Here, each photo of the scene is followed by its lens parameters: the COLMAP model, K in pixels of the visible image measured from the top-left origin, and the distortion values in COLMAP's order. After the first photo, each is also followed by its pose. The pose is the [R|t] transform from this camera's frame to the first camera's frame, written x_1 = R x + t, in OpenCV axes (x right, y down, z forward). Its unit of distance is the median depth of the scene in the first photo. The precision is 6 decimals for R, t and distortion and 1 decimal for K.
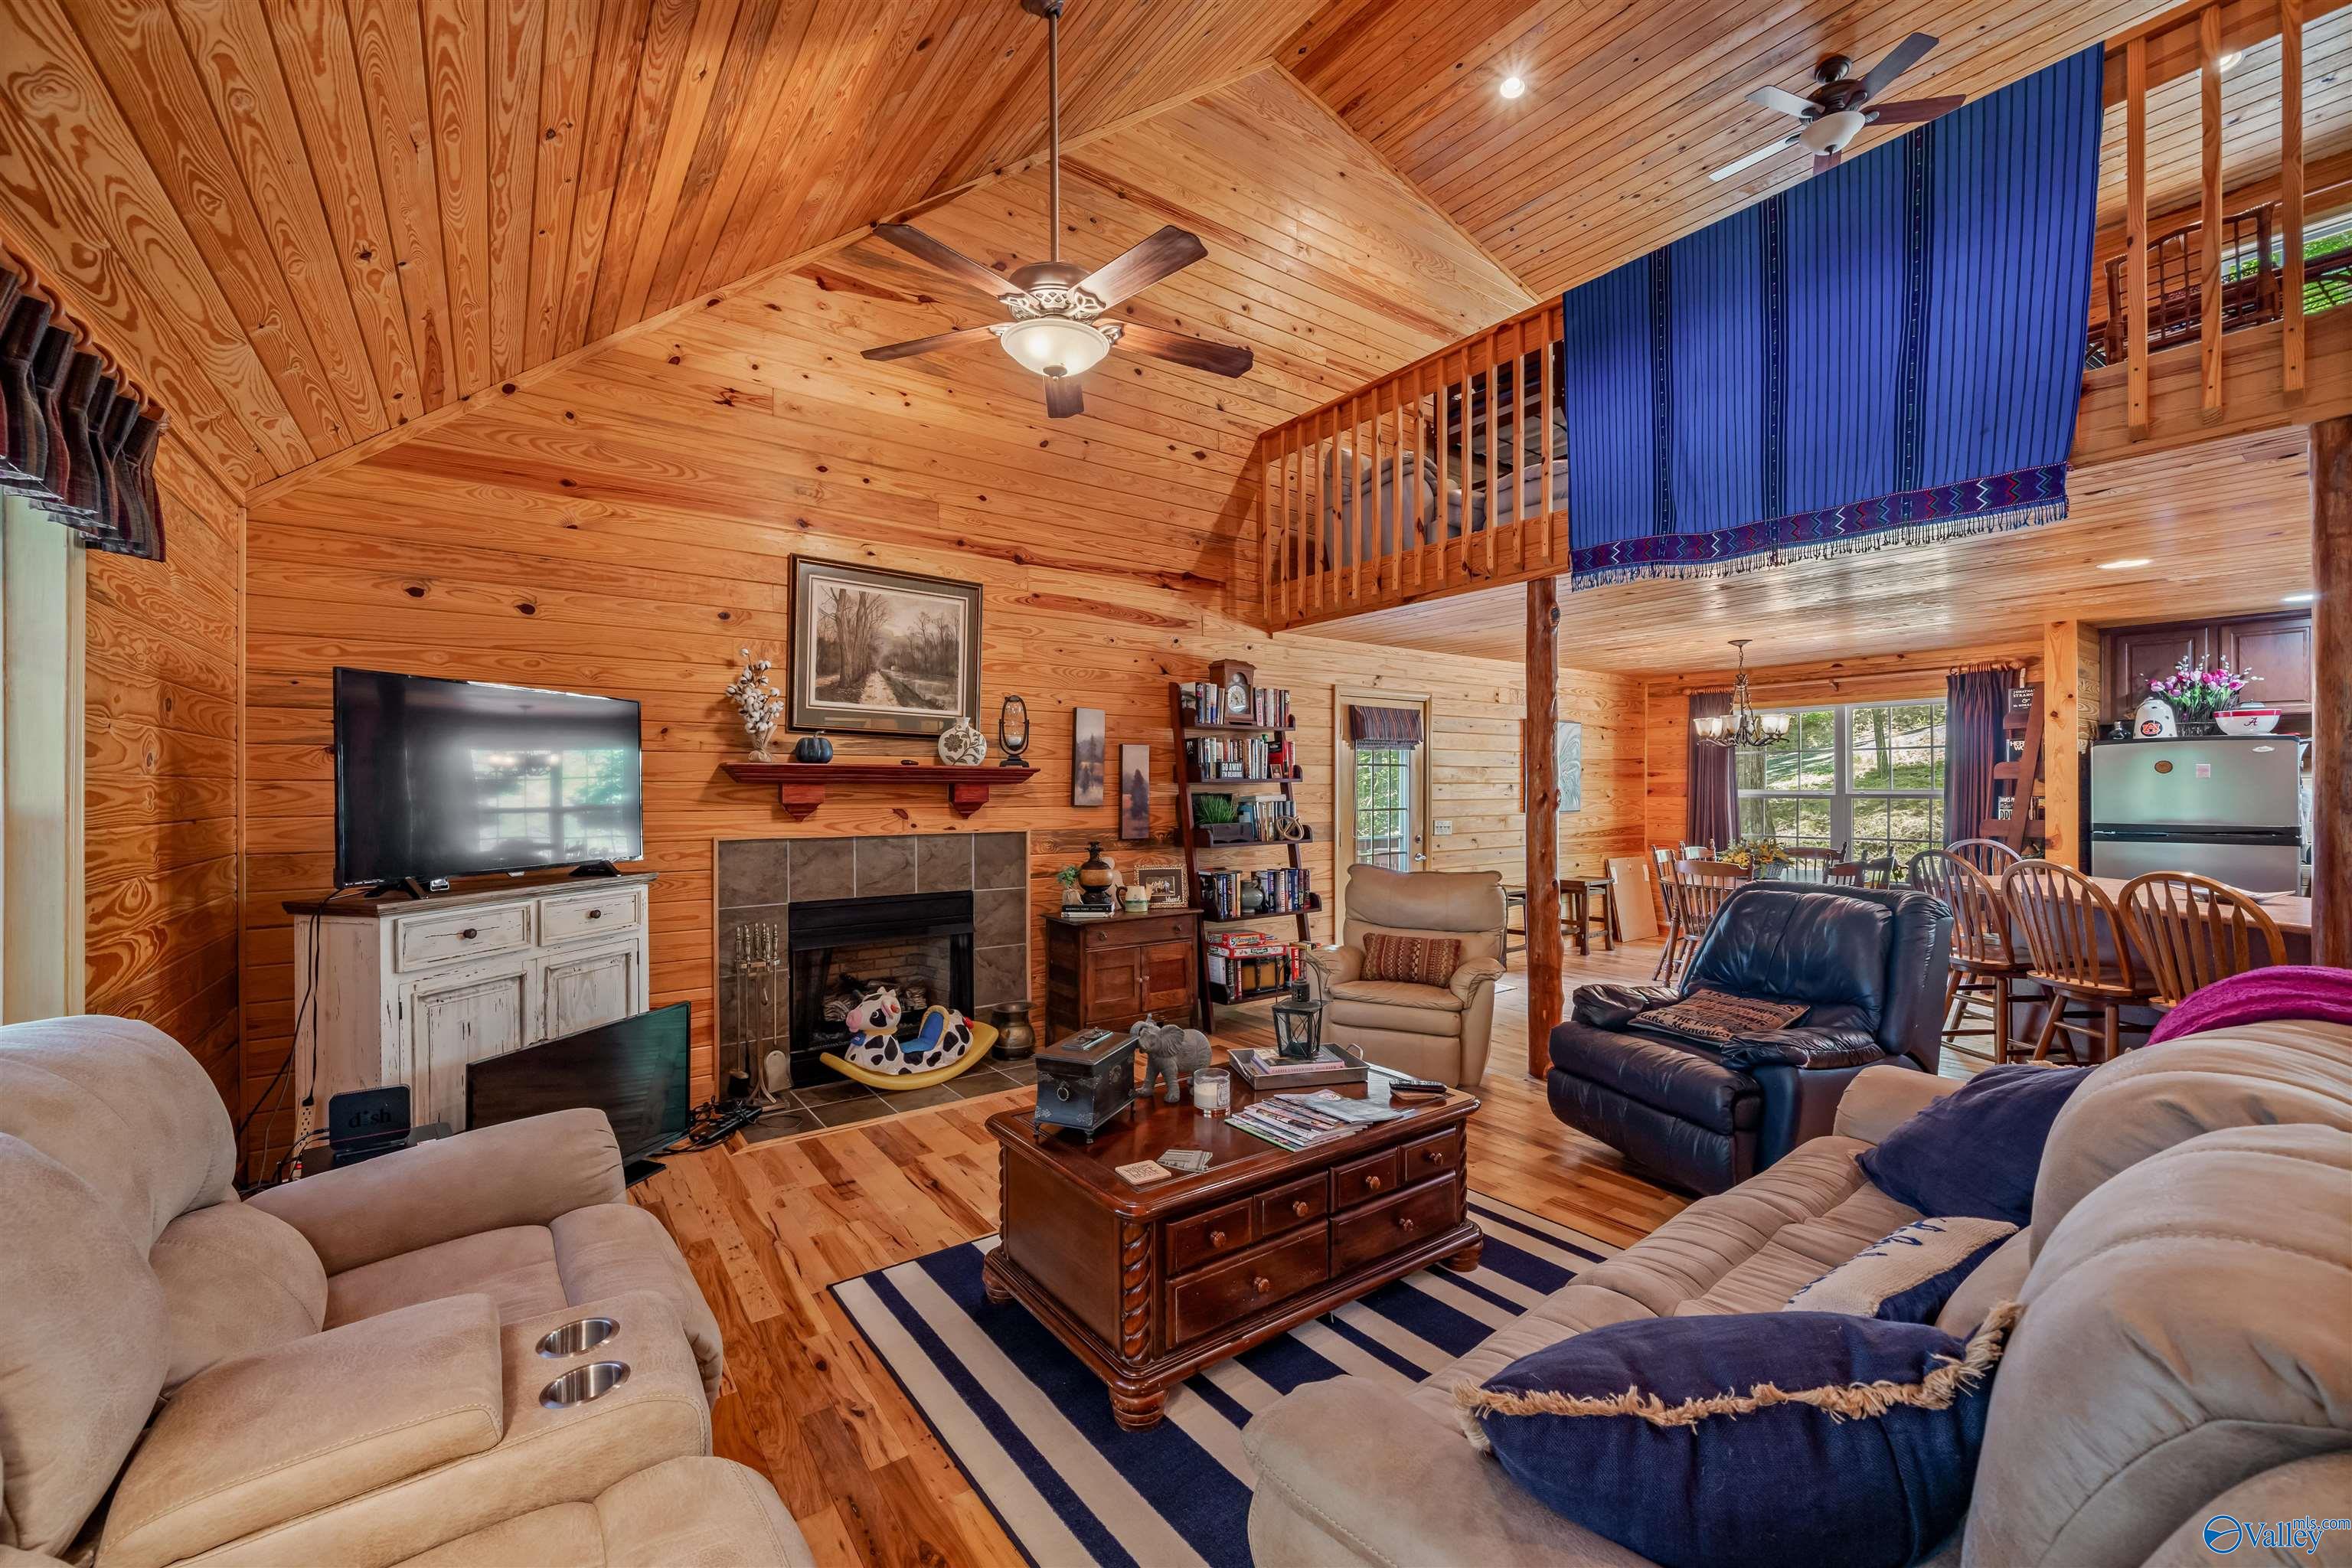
lens RADIAL K [[937.9, 0, 1160.8], [0, 937.9, 788.4], [0, 0, 1]] dist [-0.006984, 0.001010]
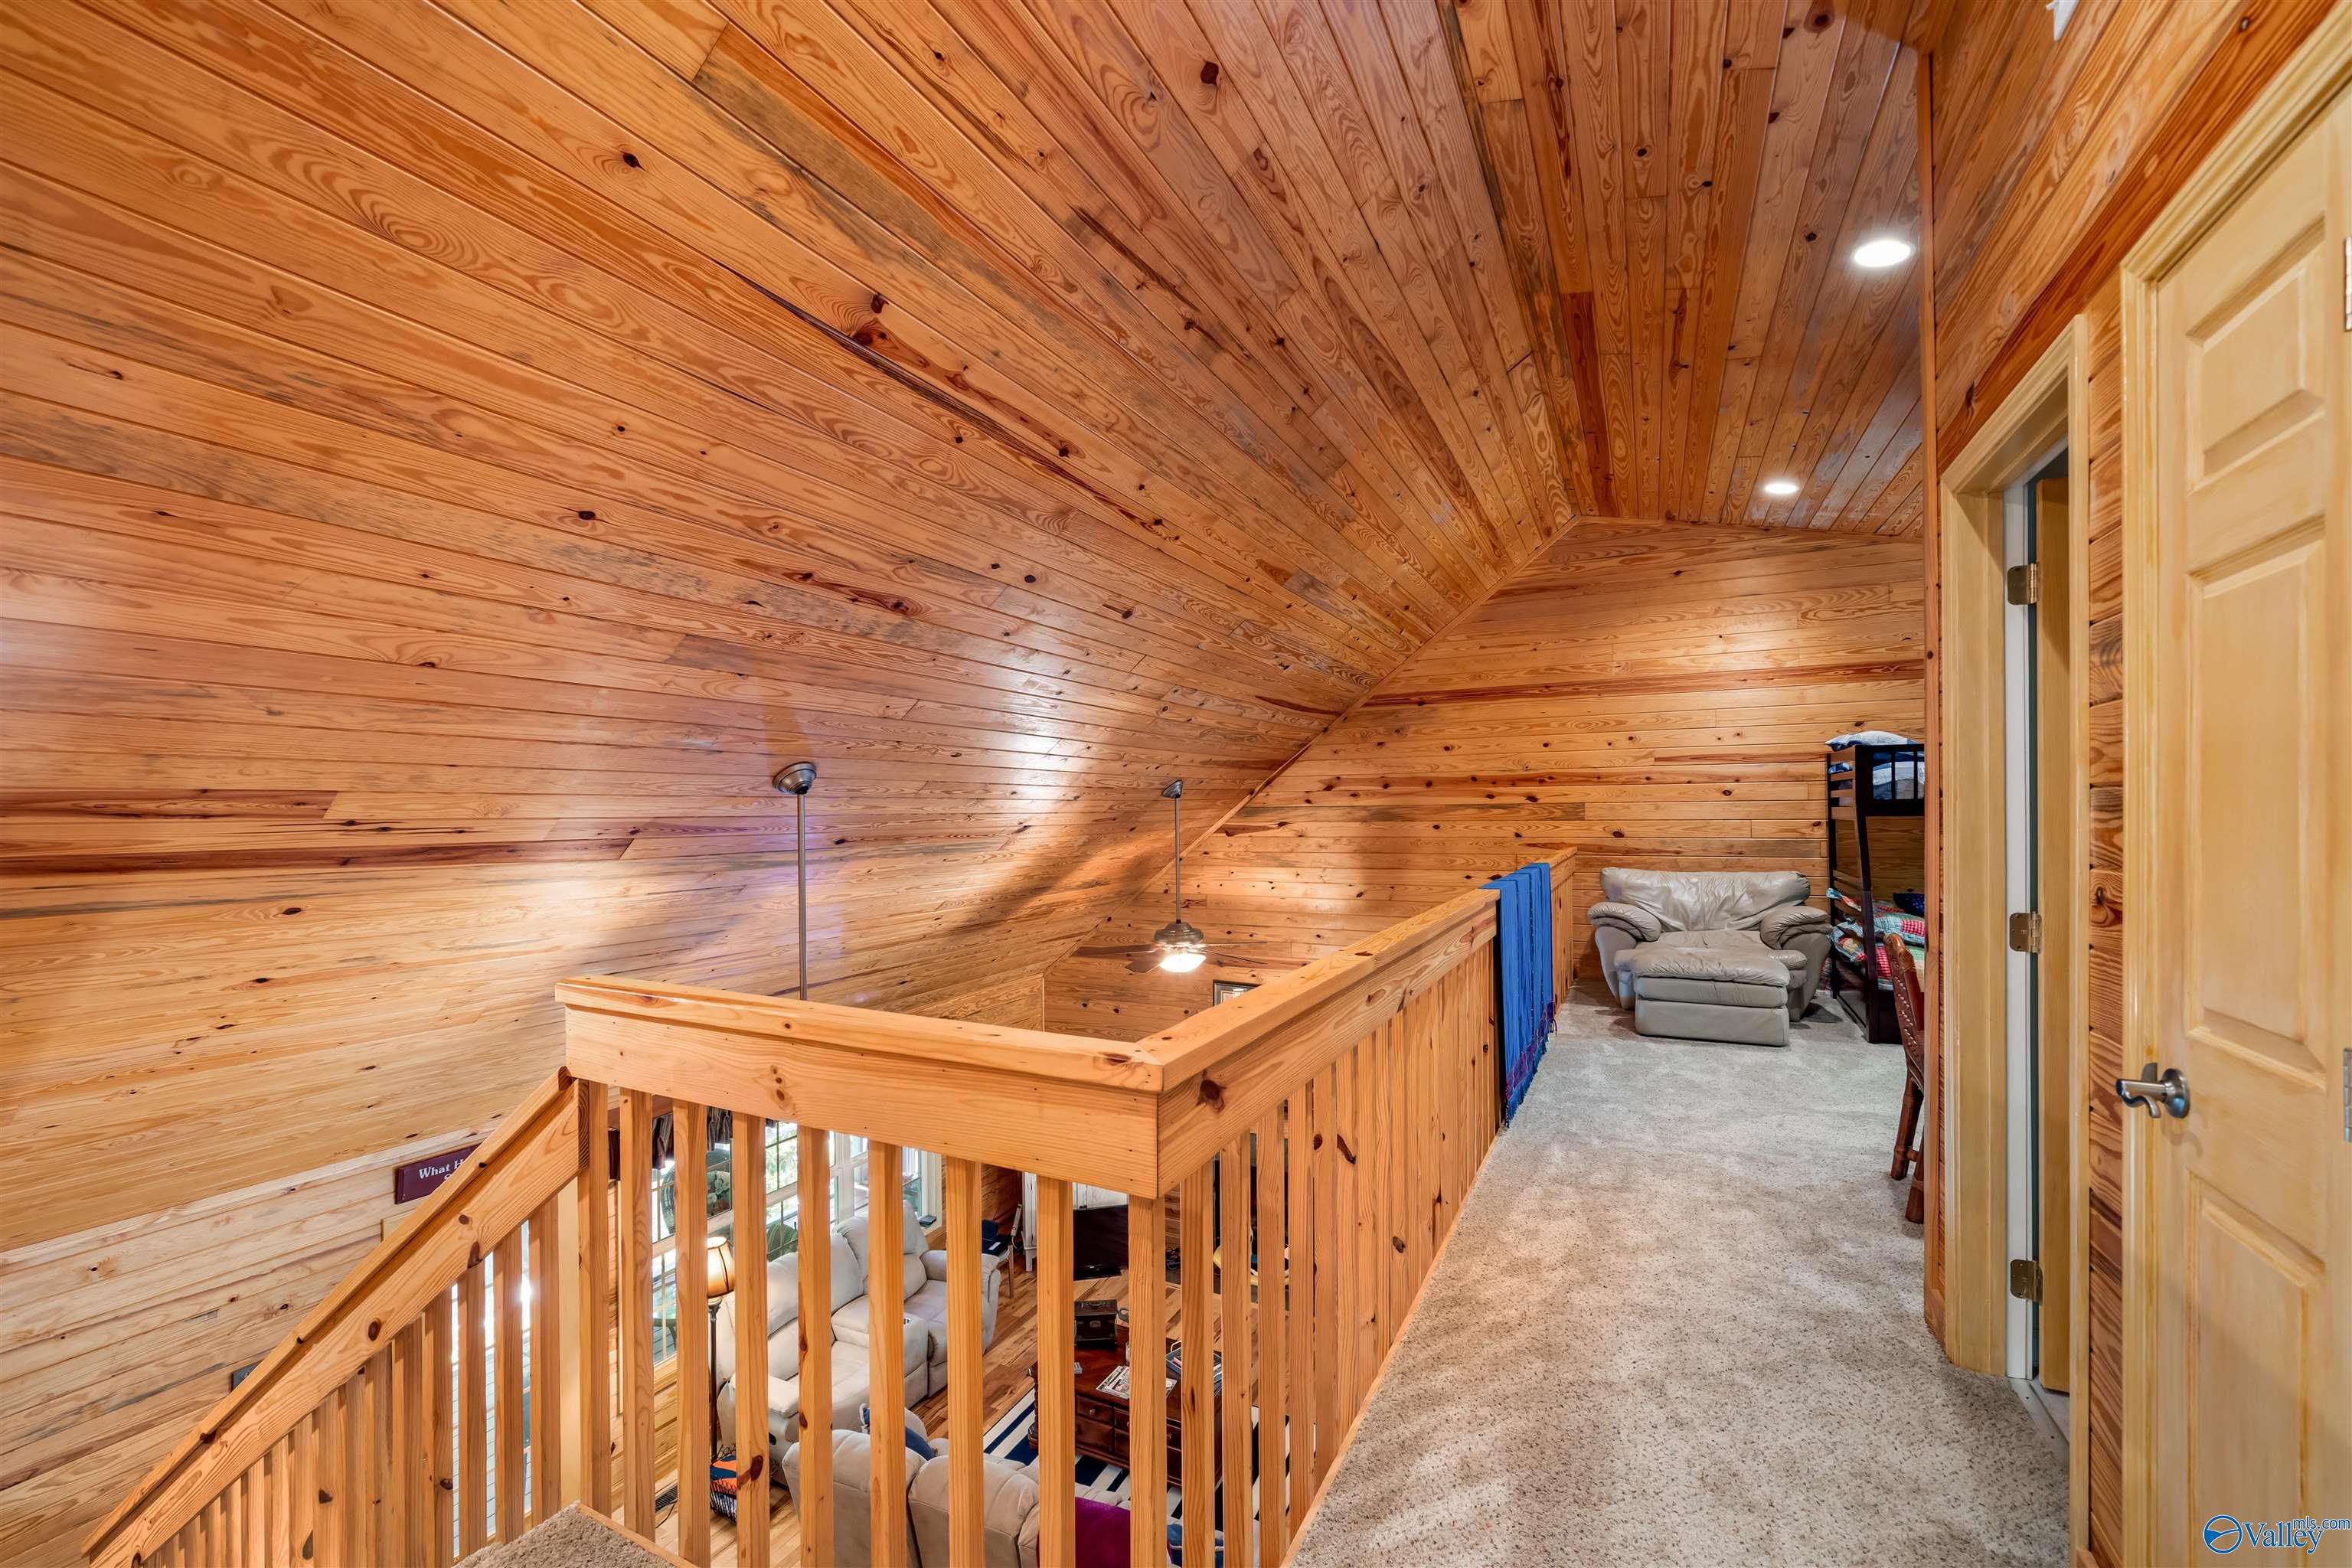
lens RADIAL K [[937.9, 0, 1173.8], [0, 937.9, 812.9], [0, 0, 1]] dist [-0.006984, 0.001010]
pose [[0.462281, -0.001698, -0.886732, 1.180165], [0.010851, 0.999934, 0.003742, -0.554058], [0.886667, -0.011352, 0.462269, 0.032468]]
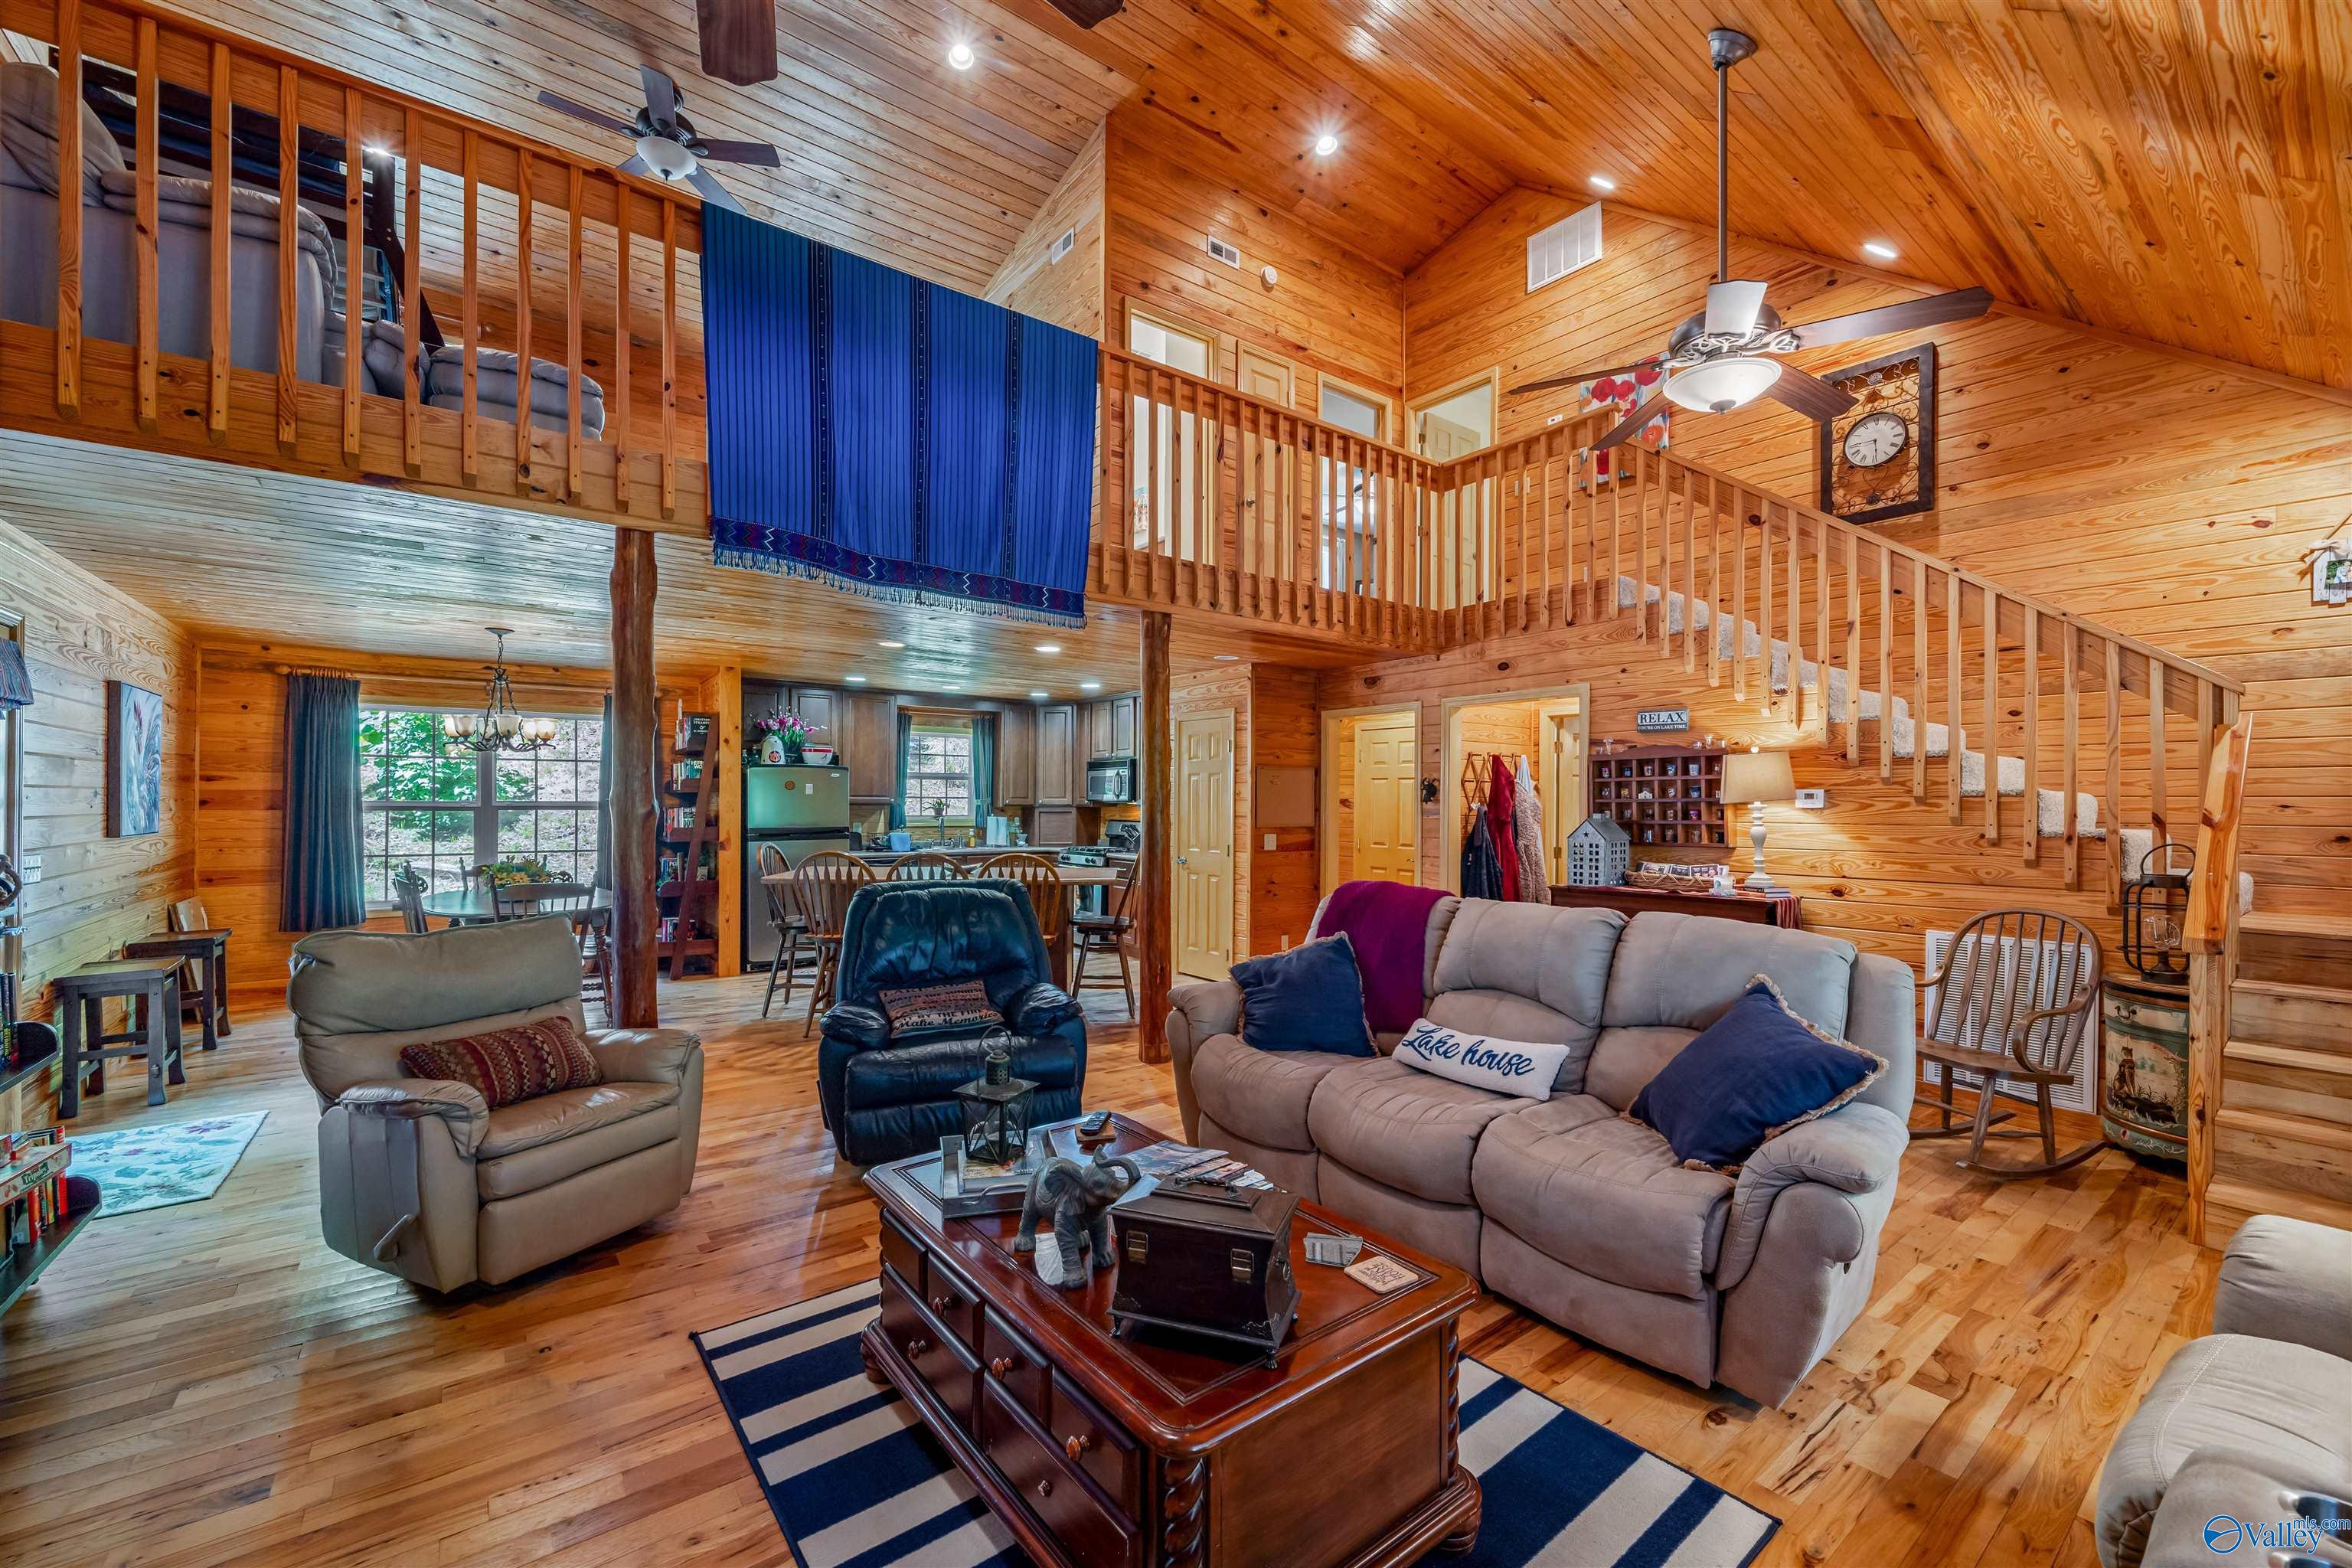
lens RADIAL K [[937.9, 0, 1173.6], [0, 937.9, 805.3], [0, 0, 1]] dist [-0.006984, 0.001010]
pose [[-0.033426, -0.000156, 0.999441, -0.376026], [-0.005225, 0.999986, -0.000019, 0.003420], [-0.999428, -0.005223, -0.033426, 0.556252]]
